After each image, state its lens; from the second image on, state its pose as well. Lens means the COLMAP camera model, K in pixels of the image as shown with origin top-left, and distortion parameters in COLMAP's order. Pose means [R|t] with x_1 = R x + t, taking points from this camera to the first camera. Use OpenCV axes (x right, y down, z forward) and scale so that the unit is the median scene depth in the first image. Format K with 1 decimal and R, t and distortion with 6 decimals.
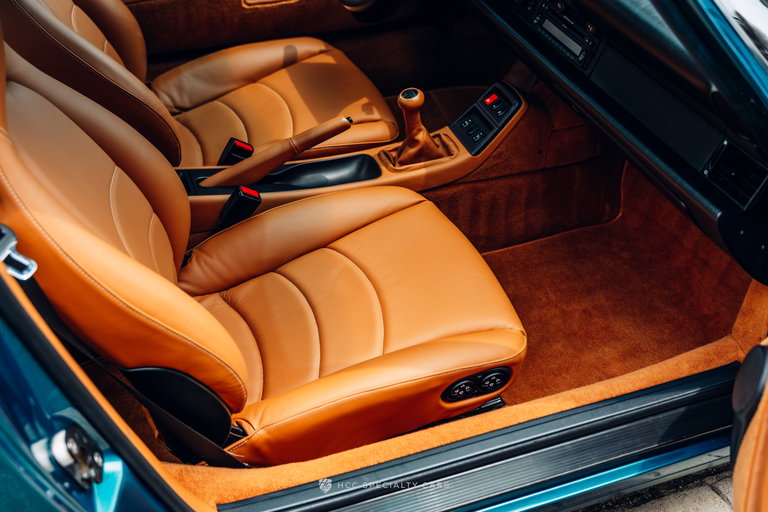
lens RADIAL K [[856.1, 0, 381.9], [0, 856.1, 254.0], [0, 0, 1]] dist [0.032654, 0.000000]
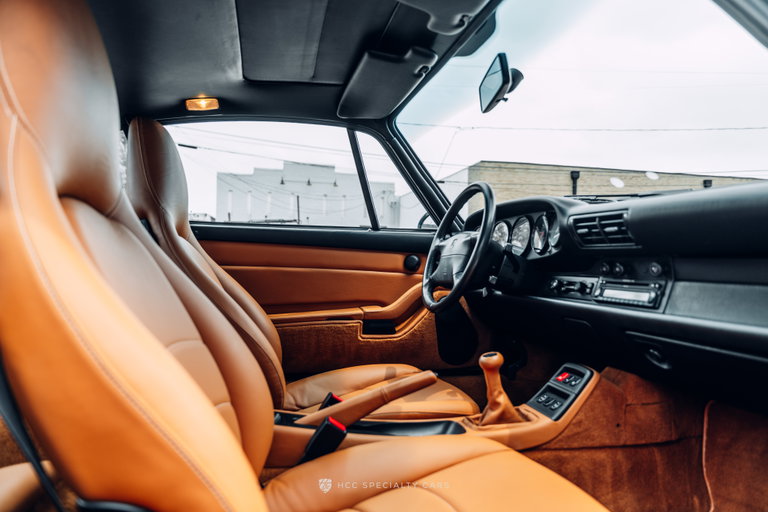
lens RADIAL K [[501.6, 0, 385.7], [0, 501.6, 260.6], [0, 0, 1]] dist [-0.011100, 0.007252]
pose [[0.990505, -0.016386, -0.136499, -0.010355], [-0.072897, 0.779206, -0.622515, 0.127447], [0.116561, 0.626554, 0.770613, 0.376504]]
